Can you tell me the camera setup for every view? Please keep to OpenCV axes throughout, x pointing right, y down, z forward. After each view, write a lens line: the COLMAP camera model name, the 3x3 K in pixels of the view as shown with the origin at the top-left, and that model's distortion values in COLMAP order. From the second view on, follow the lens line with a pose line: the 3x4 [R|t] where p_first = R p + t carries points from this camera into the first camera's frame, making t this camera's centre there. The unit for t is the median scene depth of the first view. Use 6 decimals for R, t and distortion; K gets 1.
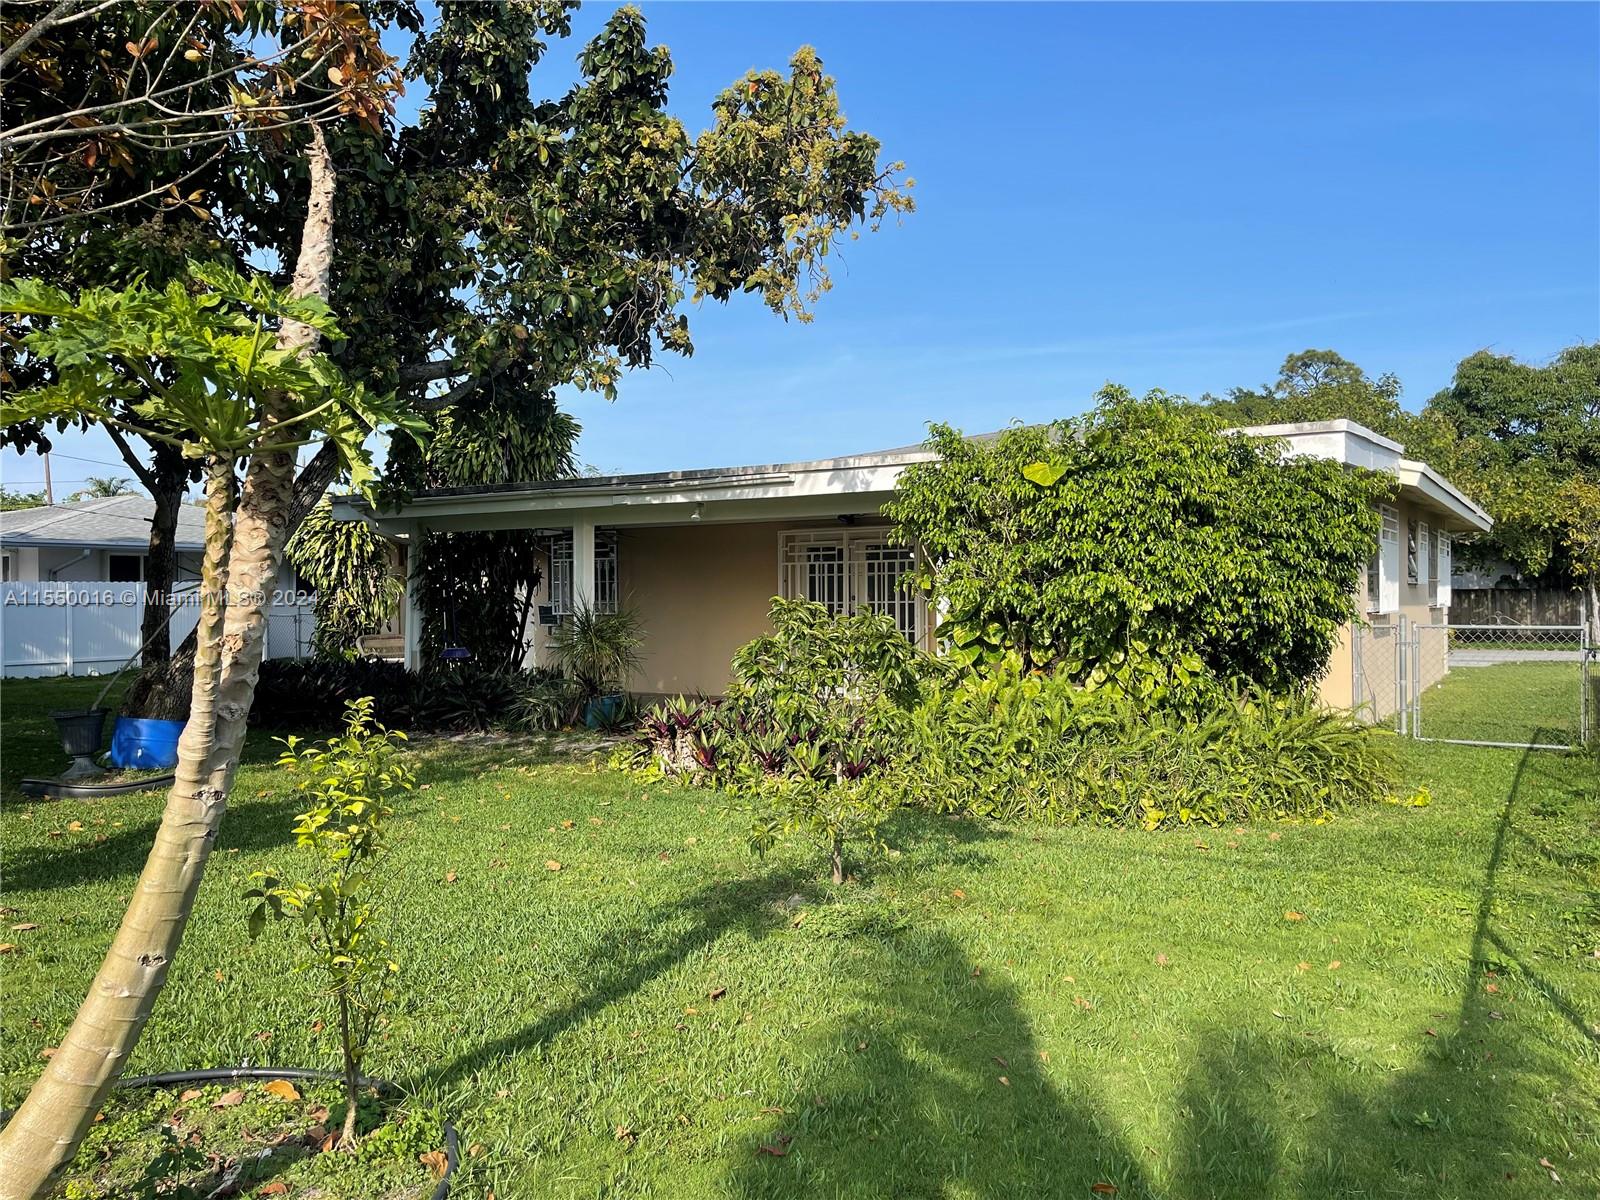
lens RADIAL K [[1197.1, 0, 800.5], [0, 1197.1, 609.2], [0, 0, 1]] dist [0.072987, -0.101701]
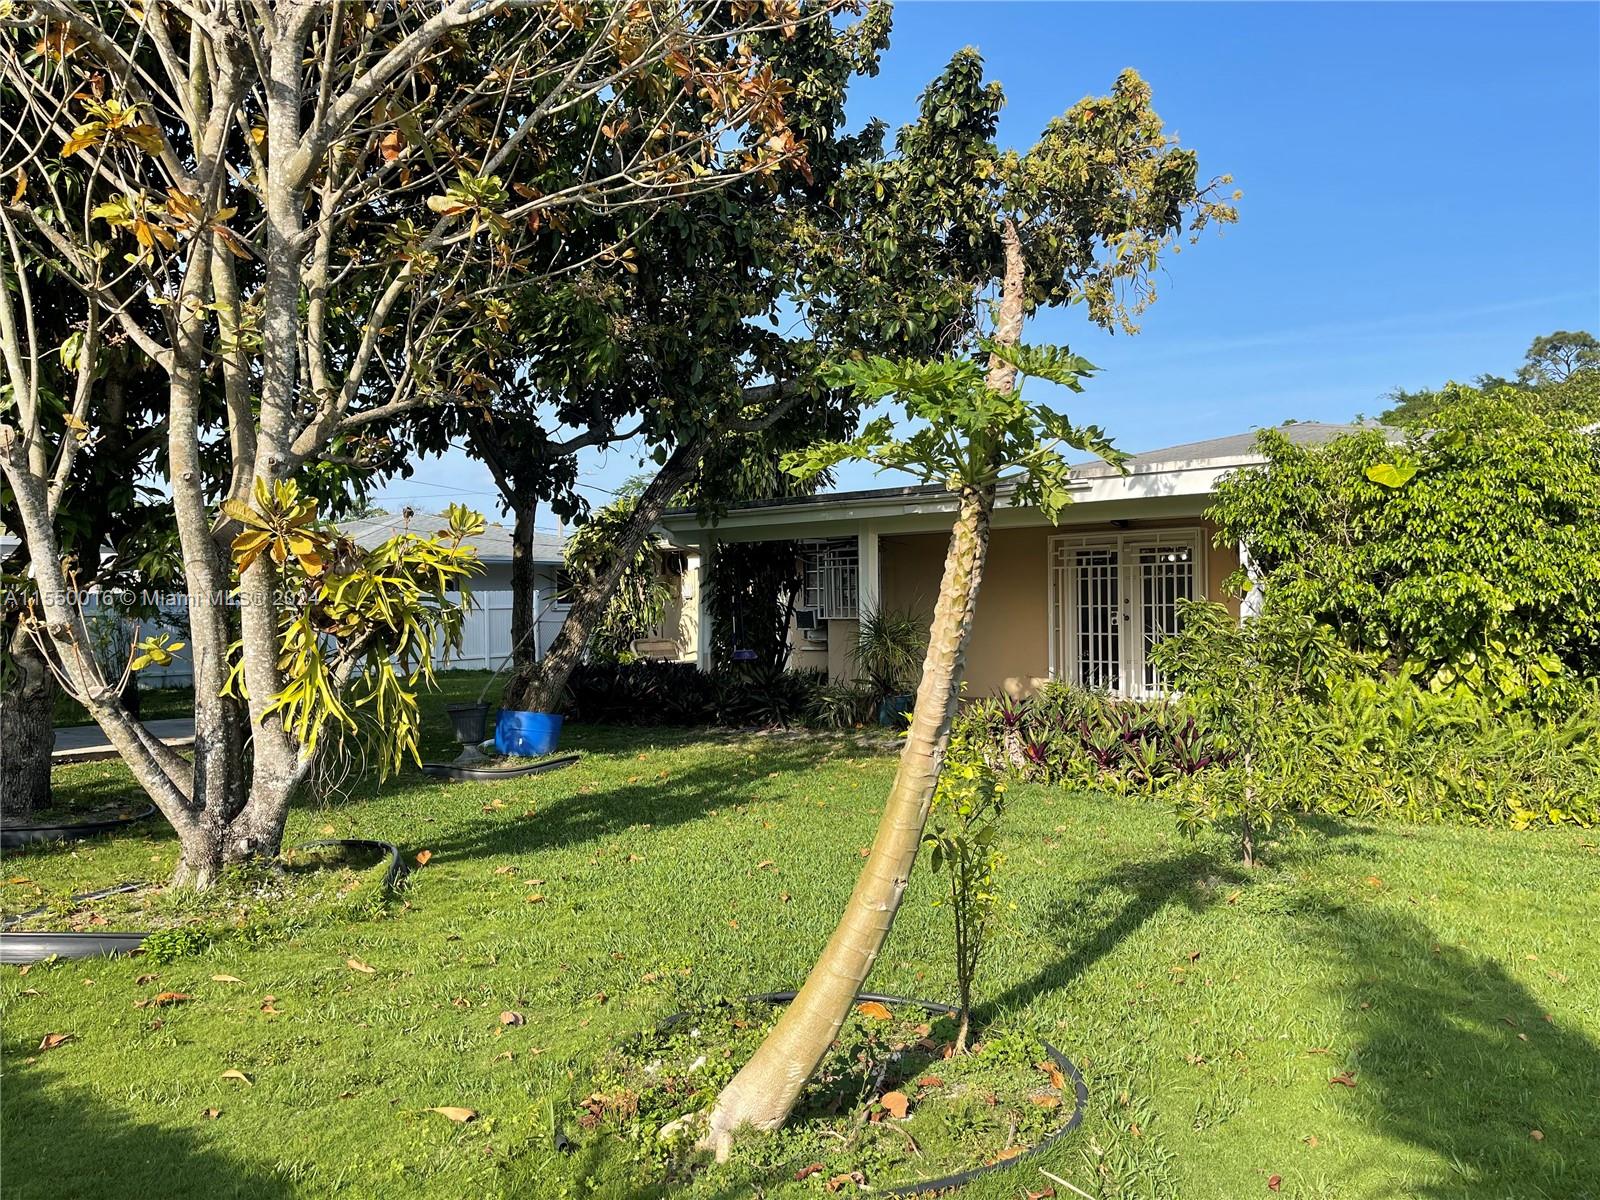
lens RADIAL K [[1197.1, 0, 800.5], [0, 1197.1, 609.2], [0, 0, 1]] dist [0.072987, -0.101701]
pose [[0.987853, -0.005564, -0.155292, -0.125667], [0.004871, 0.999976, -0.004839, 0.001930], [0.155315, 0.004024, 0.987857, -0.076952]]
